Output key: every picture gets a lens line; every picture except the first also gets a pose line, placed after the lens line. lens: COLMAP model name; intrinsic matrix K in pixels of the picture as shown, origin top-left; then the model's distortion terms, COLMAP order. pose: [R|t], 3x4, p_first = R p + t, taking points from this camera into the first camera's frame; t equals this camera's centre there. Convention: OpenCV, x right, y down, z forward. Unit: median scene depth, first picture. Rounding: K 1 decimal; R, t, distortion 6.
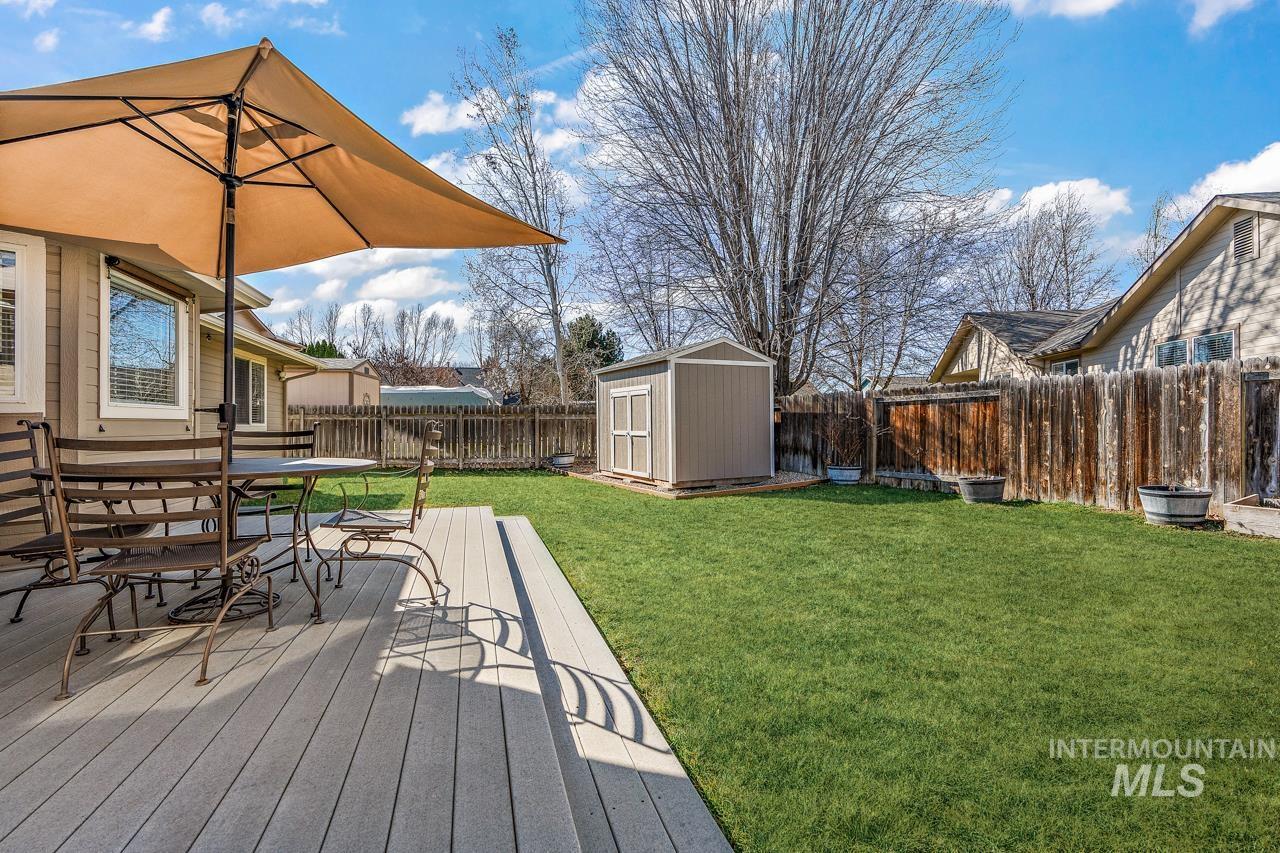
lens RADIAL K [[584.7, 0, 640.8], [0, 584.7, 421.8], [0, 0, 1]] dist [-0.001952, 0.000731]
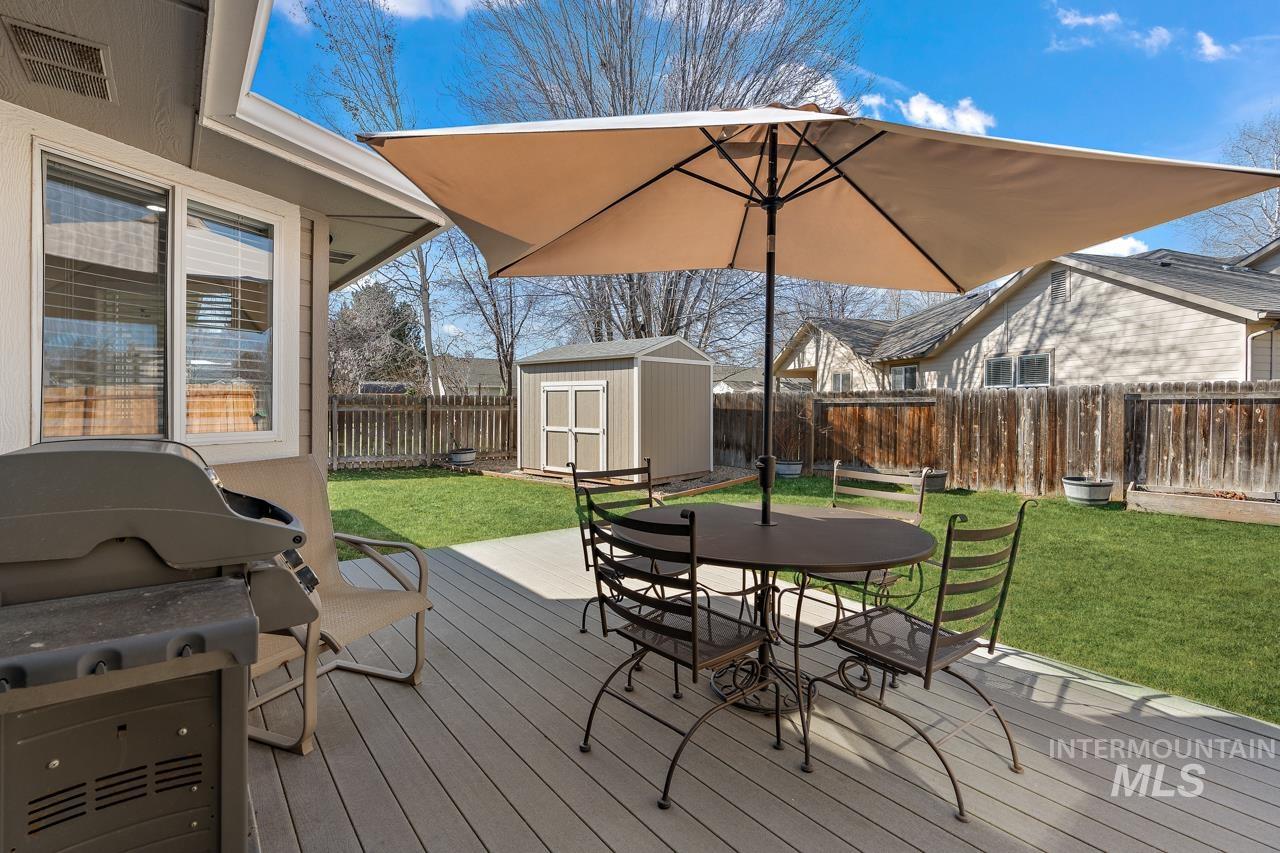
lens RADIAL K [[601.7, 0, 634.8], [0, 601.7, 408.9], [0, 0, 1]] dist [-0.001133, 0.000316]
pose [[0.930848, 0.005561, 0.365364, -0.350554], [-0.009980, 0.999898, 0.010209, -0.031864], [-0.365270, -0.013149, 0.930809, 0.063117]]
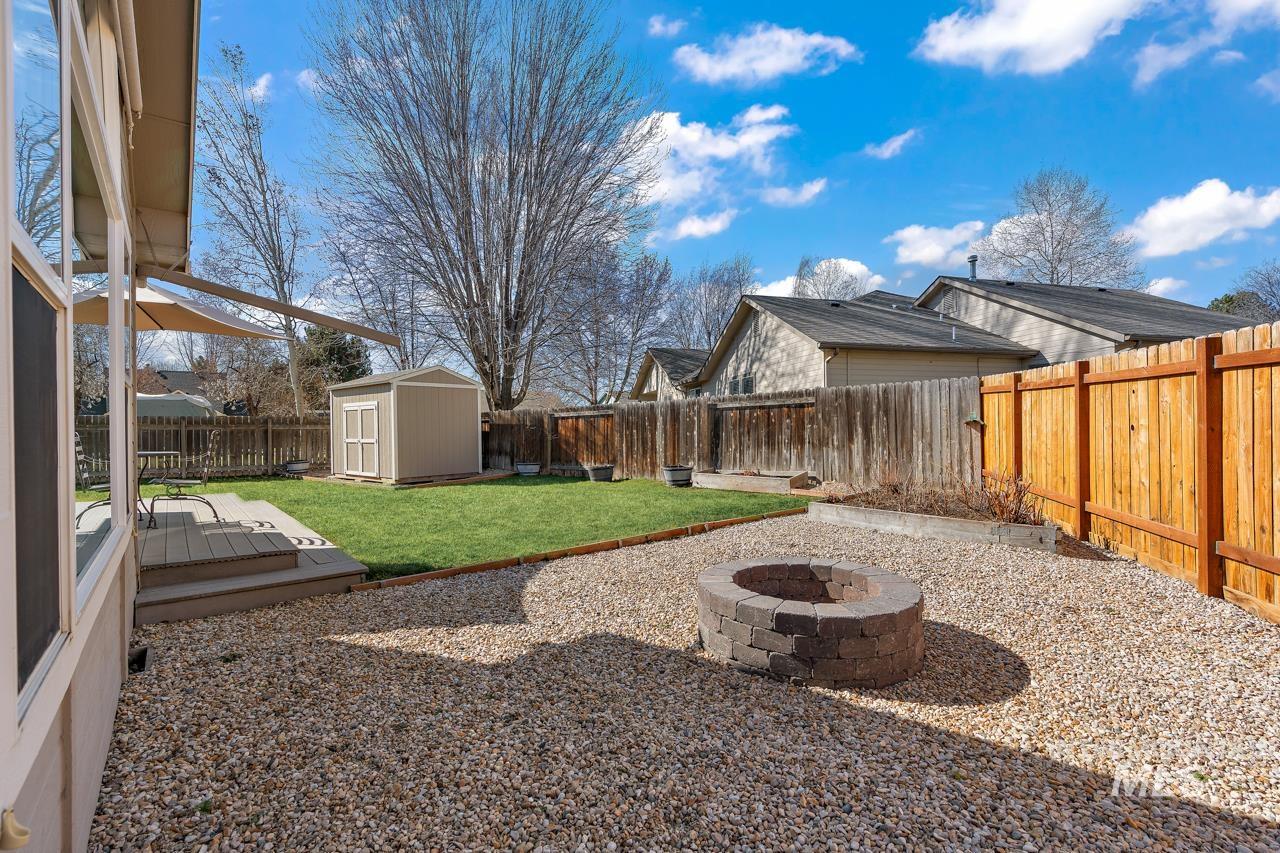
lens RADIAL K [[581.2, 0, 638.9], [0, 581.2, 432.6], [0, 0, 1]] dist [-0.001354, 0.000241]
pose [[0.922804, -0.004762, 0.385241, 0.061211], [0.004049, 0.999988, 0.002661, 0.001734], [-0.385249, -0.000896, 0.922812, -0.403061]]
